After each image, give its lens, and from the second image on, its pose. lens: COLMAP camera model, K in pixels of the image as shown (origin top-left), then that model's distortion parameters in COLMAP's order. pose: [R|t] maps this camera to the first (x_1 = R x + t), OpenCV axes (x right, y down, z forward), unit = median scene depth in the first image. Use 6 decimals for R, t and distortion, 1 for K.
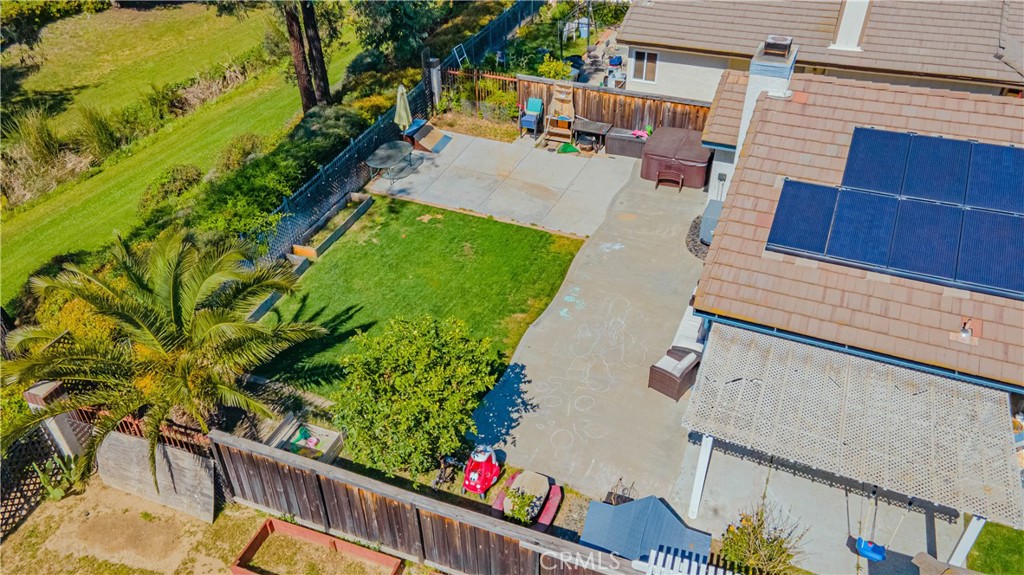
lens RADIAL K [[742.6, 0, 514.2], [0, 742.6, 286.4], [0, 0, 1]] dist [0.038772, -0.000376]
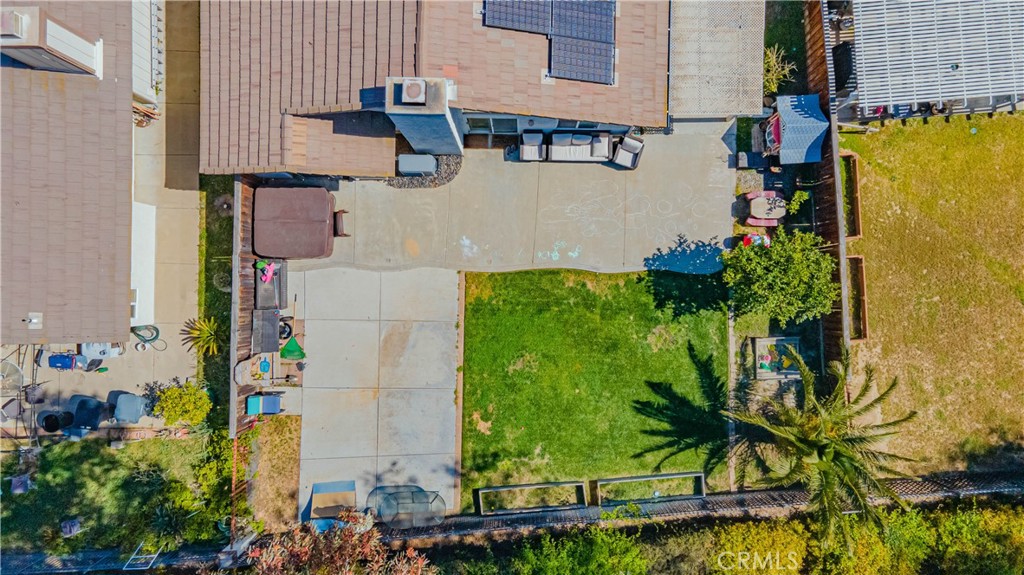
lens RADIAL K [[742.6, 0, 512.1], [0, 742.6, 286.1], [0, 0, 1]] dist [0.038772, -0.000376]
pose [[-0.387764, -0.921758, 0.001367, 0.054928], [0.539744, -0.225856, 0.810966, -1.038014], [-0.747205, 0.315201, 0.585092, 0.357072]]
